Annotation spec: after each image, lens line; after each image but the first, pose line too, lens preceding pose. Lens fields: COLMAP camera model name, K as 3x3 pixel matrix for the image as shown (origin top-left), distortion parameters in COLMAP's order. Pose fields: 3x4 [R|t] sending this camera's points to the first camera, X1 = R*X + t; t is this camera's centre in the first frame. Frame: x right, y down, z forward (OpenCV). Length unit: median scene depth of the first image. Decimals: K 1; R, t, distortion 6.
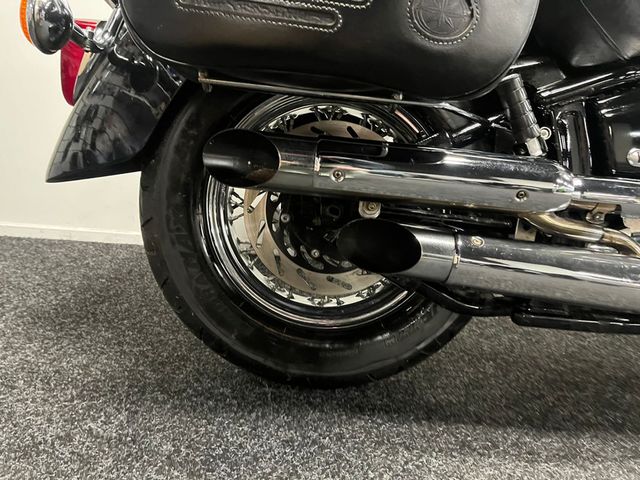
lens RADIAL K [[481.9, 0, 323.6], [0, 481.9, 238.6], [0, 0, 1]] dist [0.064567, -0.087693]
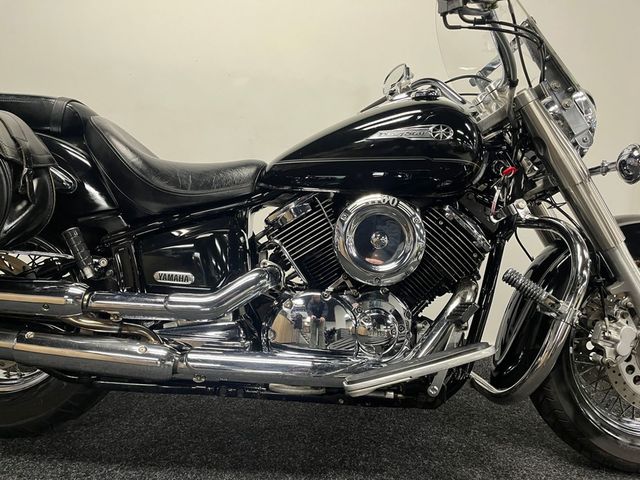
lens RADIAL K [[480.9, 0, 318.2], [0, 480.9, 243.0], [0, 0, 1]] dist [0.078300, -0.105697]
pose [[0.999251, -0.024860, -0.029647, 1.048590], [0.020838, 0.991426, -0.128994, -0.053747], [0.032600, 0.128279, 0.991202, -0.473560]]
